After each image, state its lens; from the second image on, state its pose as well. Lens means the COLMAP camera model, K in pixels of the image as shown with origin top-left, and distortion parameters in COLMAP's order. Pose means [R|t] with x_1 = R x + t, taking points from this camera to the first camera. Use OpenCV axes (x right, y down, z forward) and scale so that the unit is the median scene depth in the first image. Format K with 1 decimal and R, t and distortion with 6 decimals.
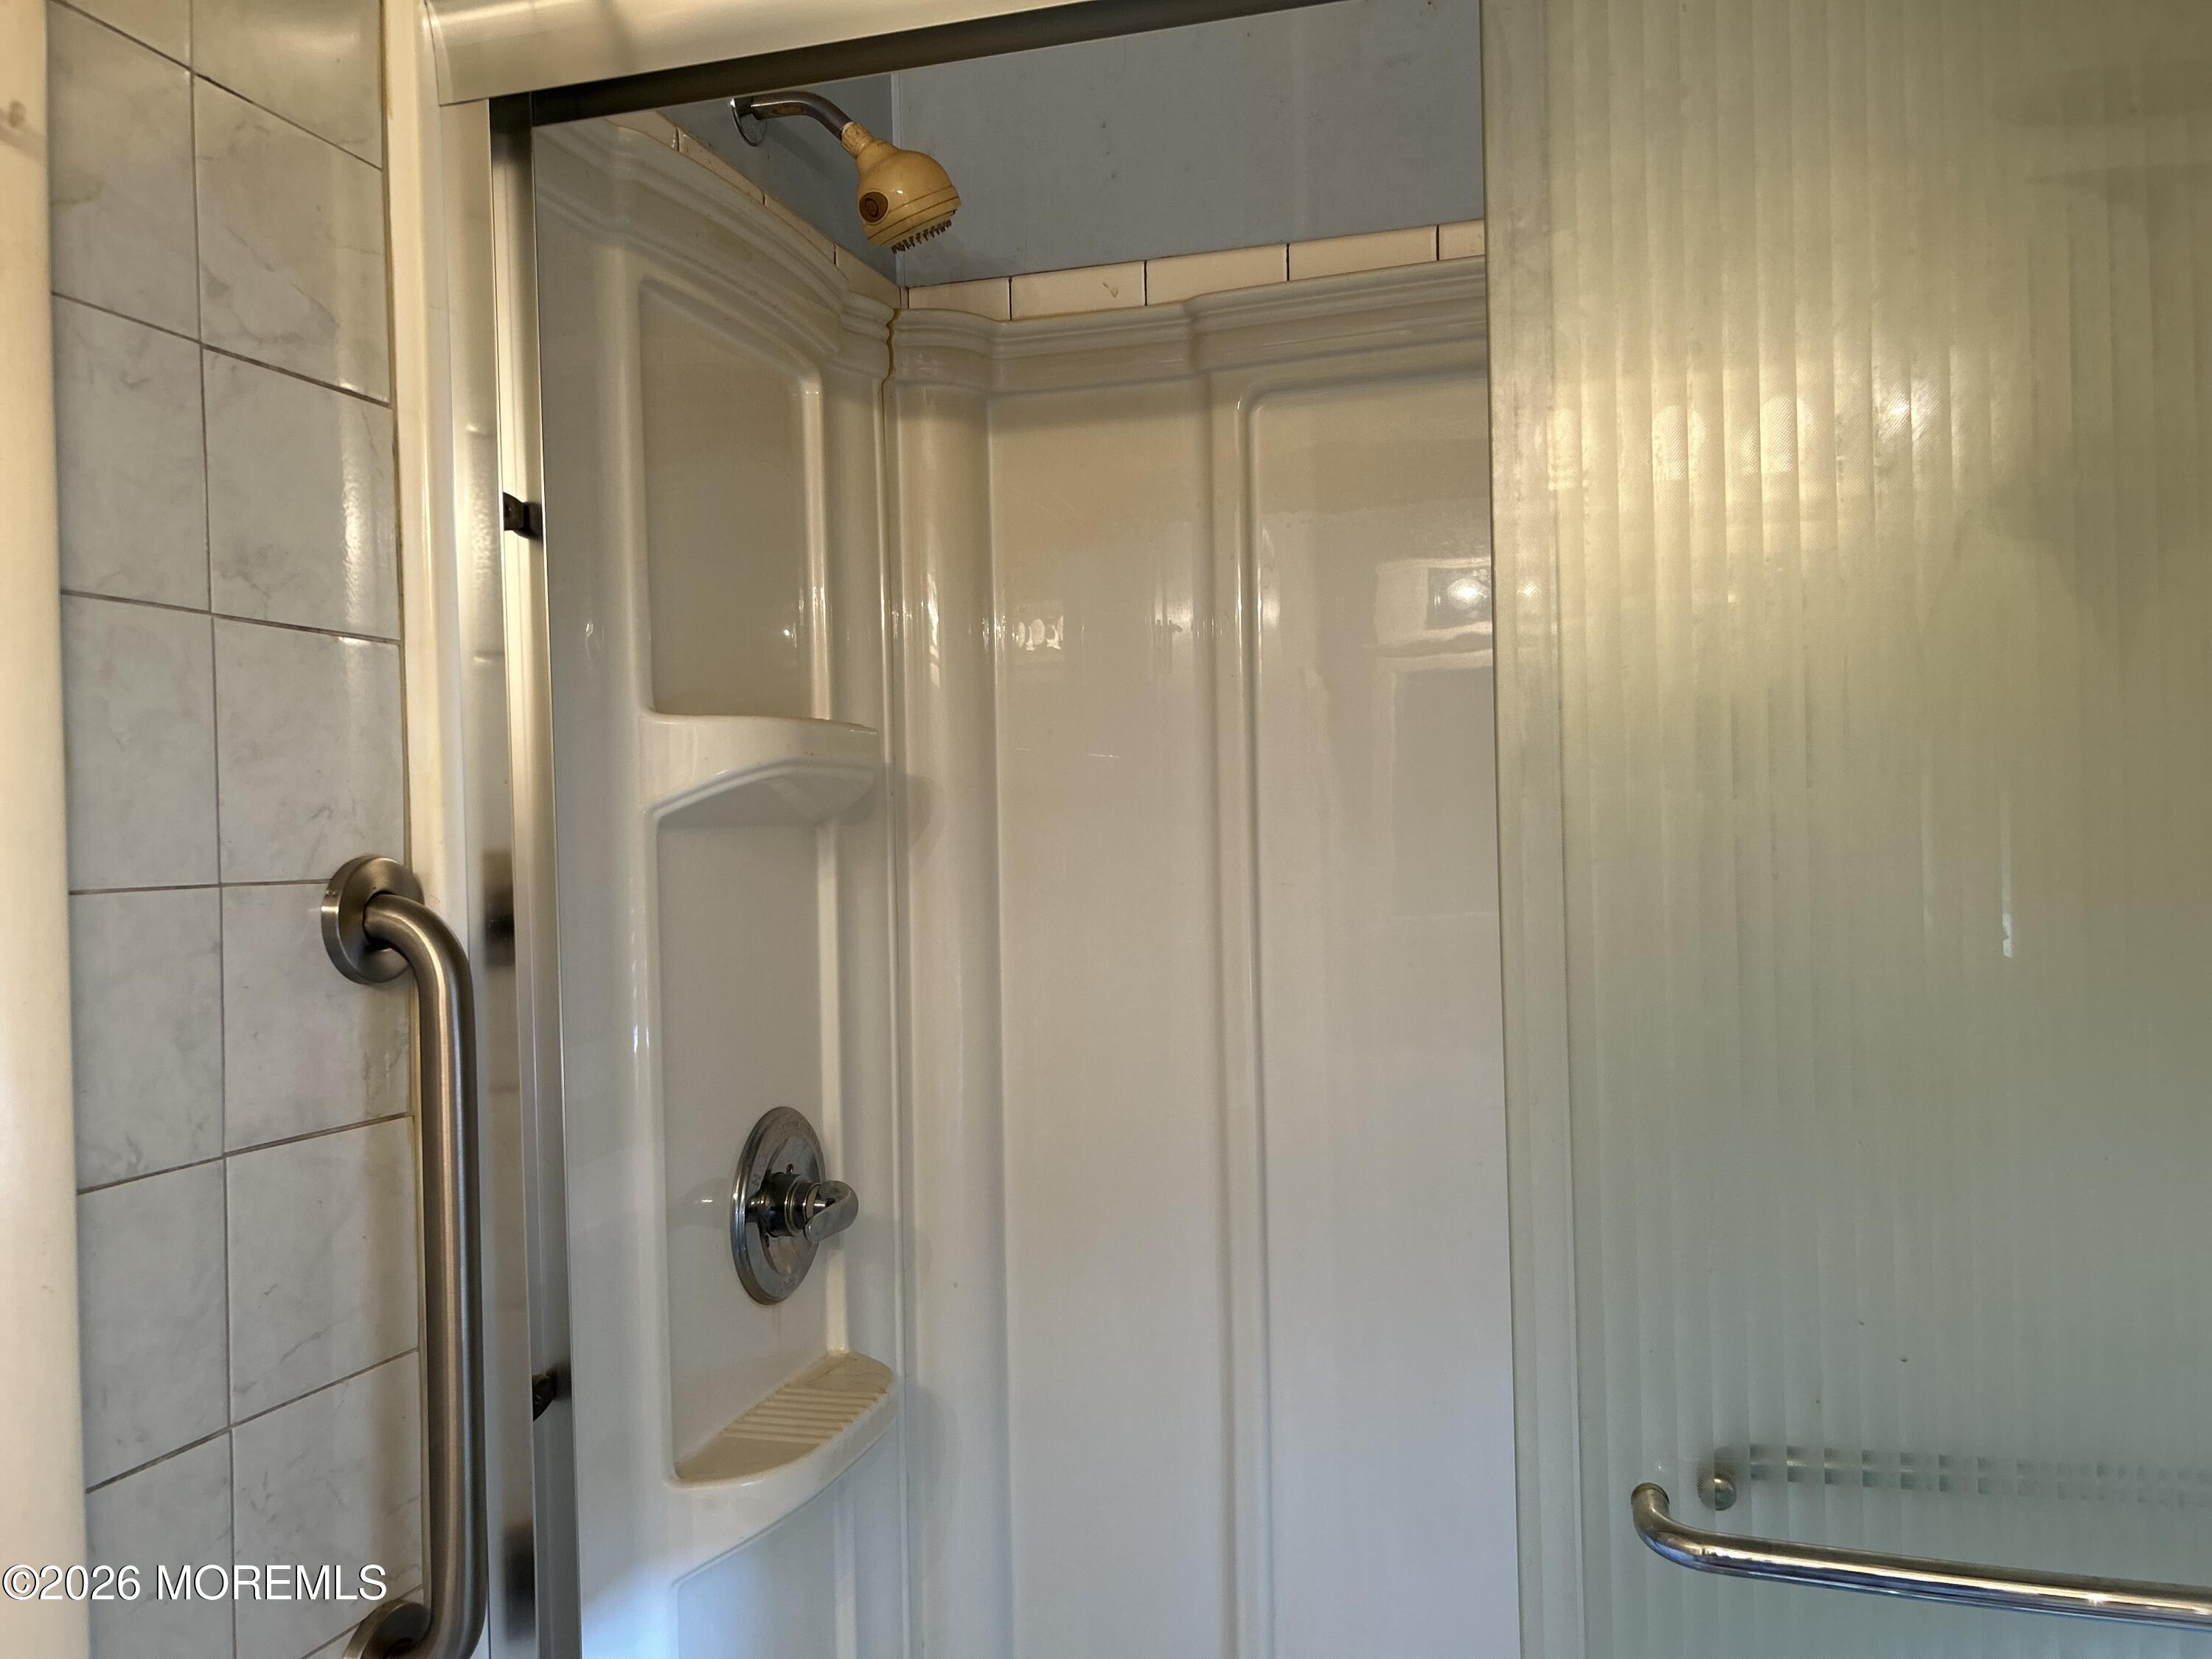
lens RADIAL K [[1698.5, 0, 1106.0], [0, 1698.5, 829.5], [0, 0, 1]] dist [0.054246, -0.037634]
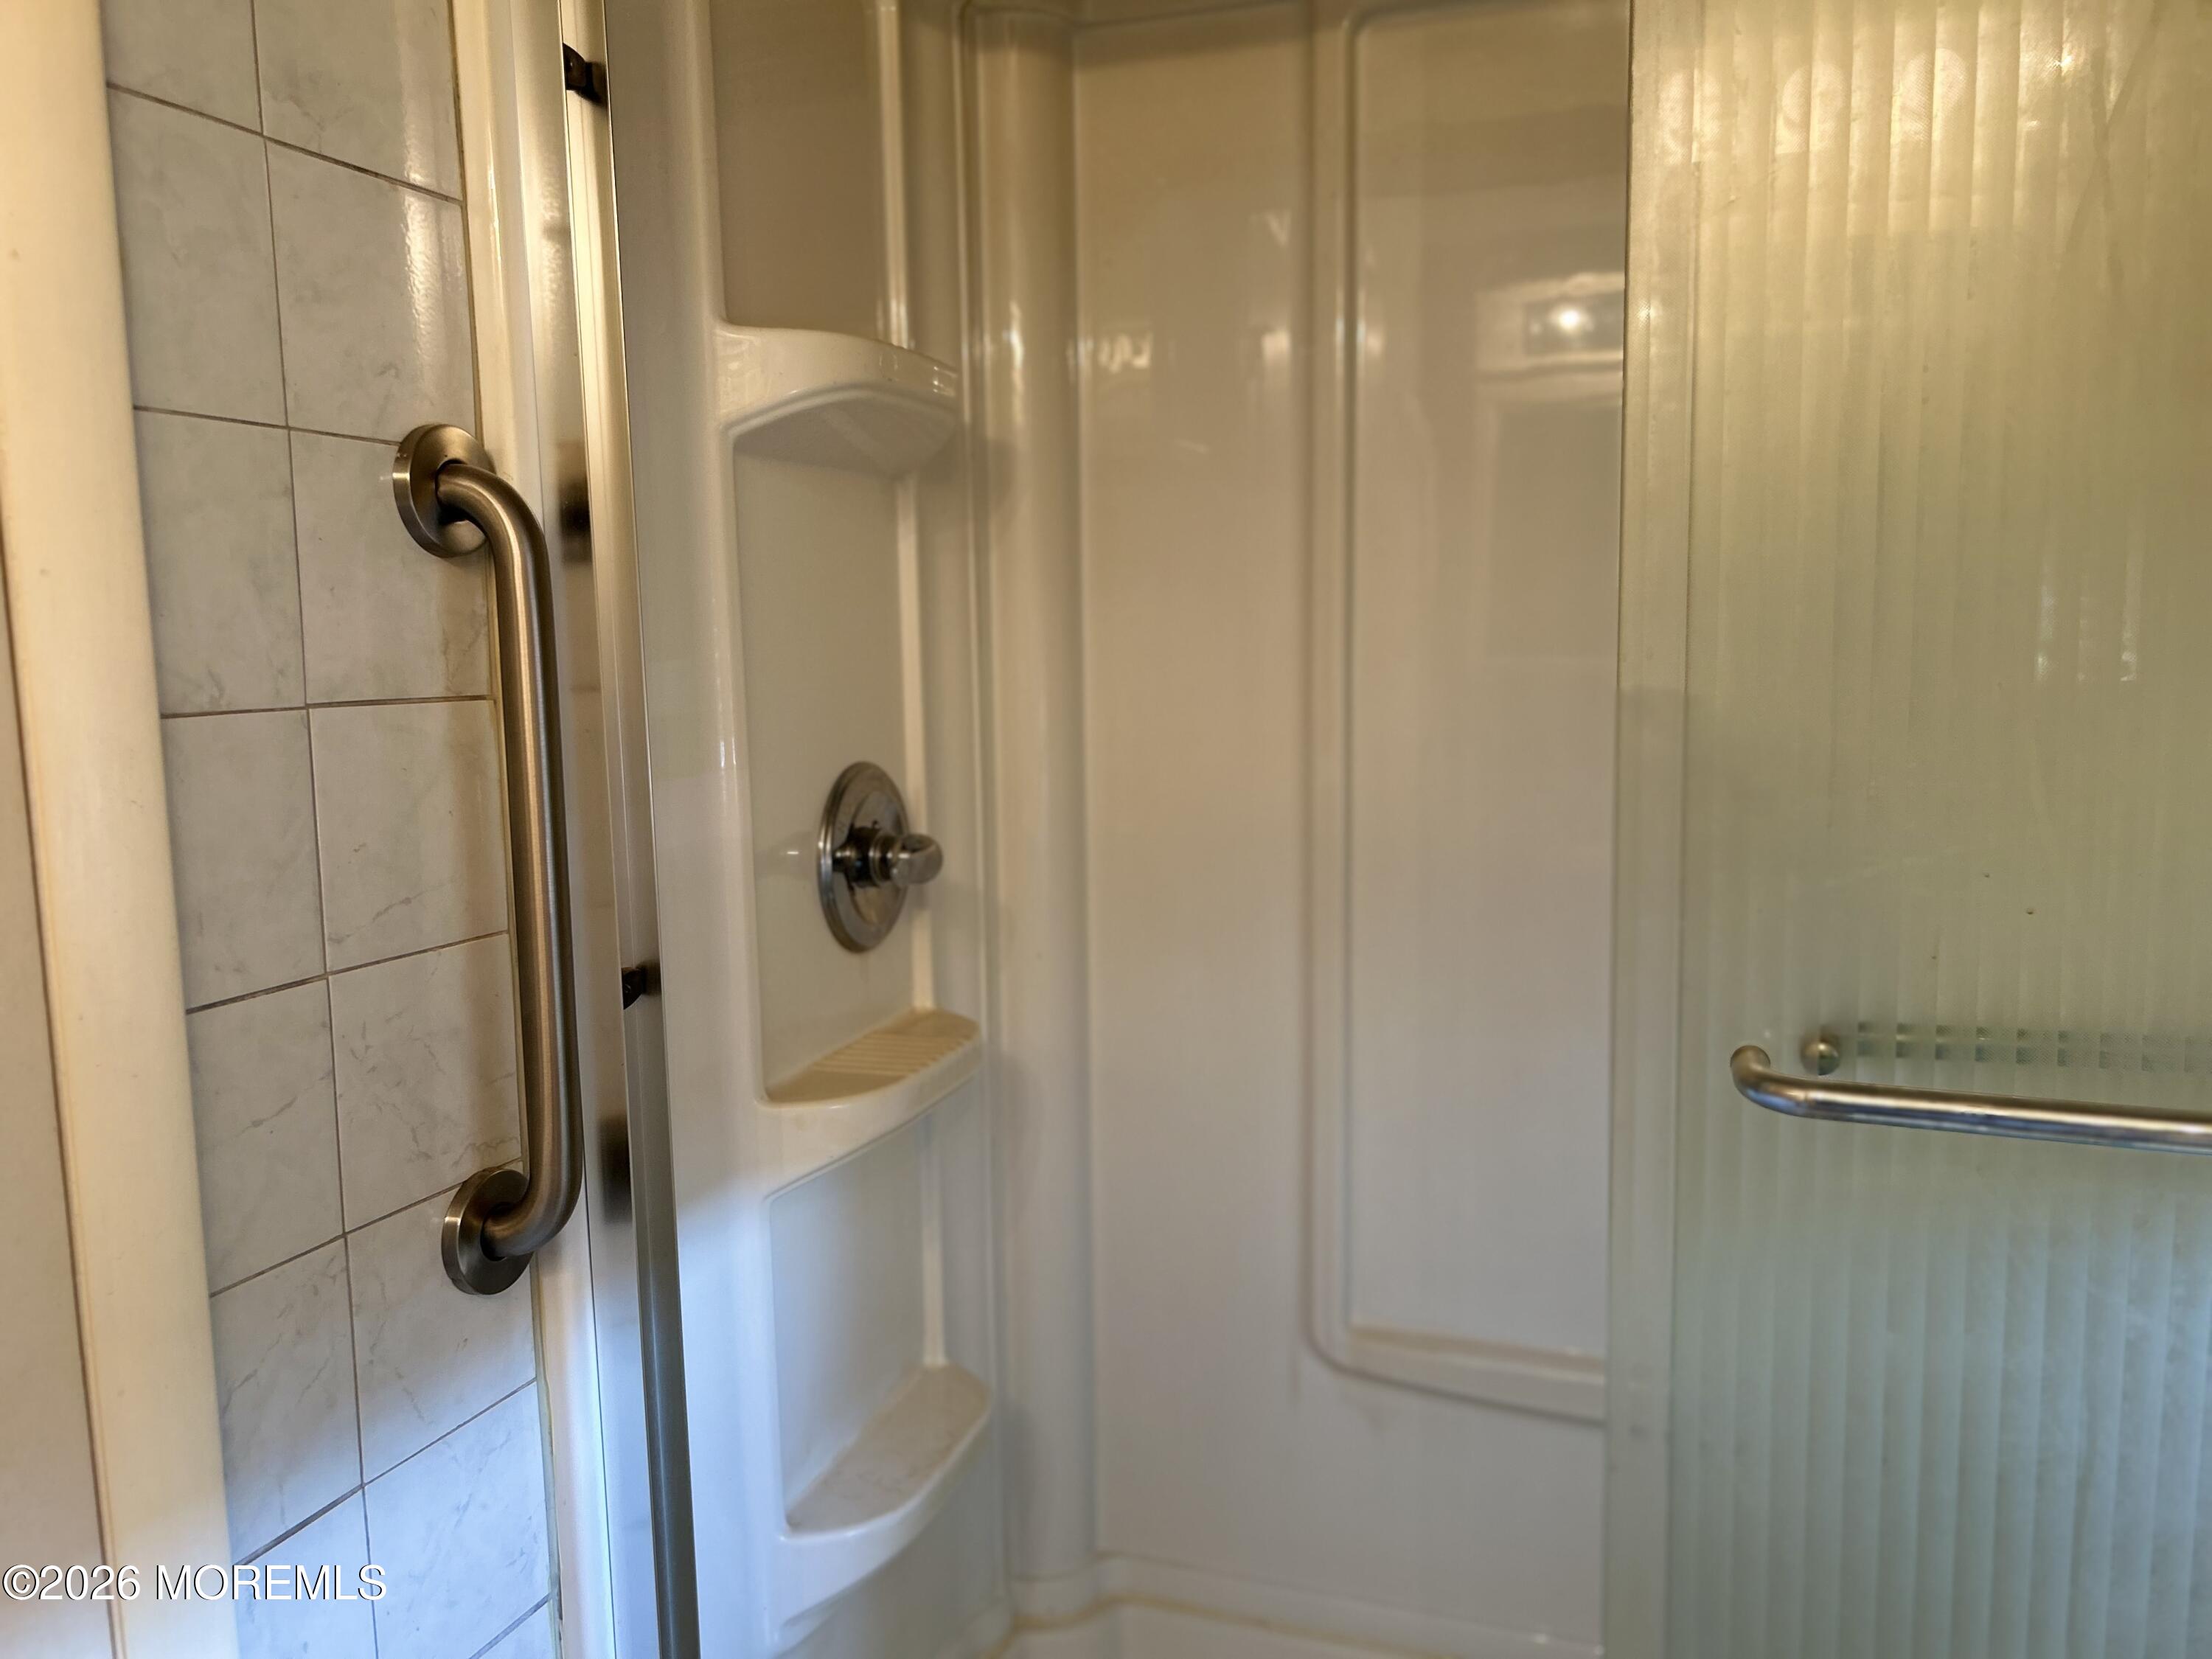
lens RADIAL K [[1698.5, 0, 1106.0], [0, 1698.5, 829.5], [0, 0, 1]] dist [0.054246, -0.037634]
pose [[0.998755, 0.010450, -0.048781, -0.001863], [-0.005228, 0.994354, 0.105985, 0.129377], [0.049613, -0.105598, 0.993171, 0.026008]]
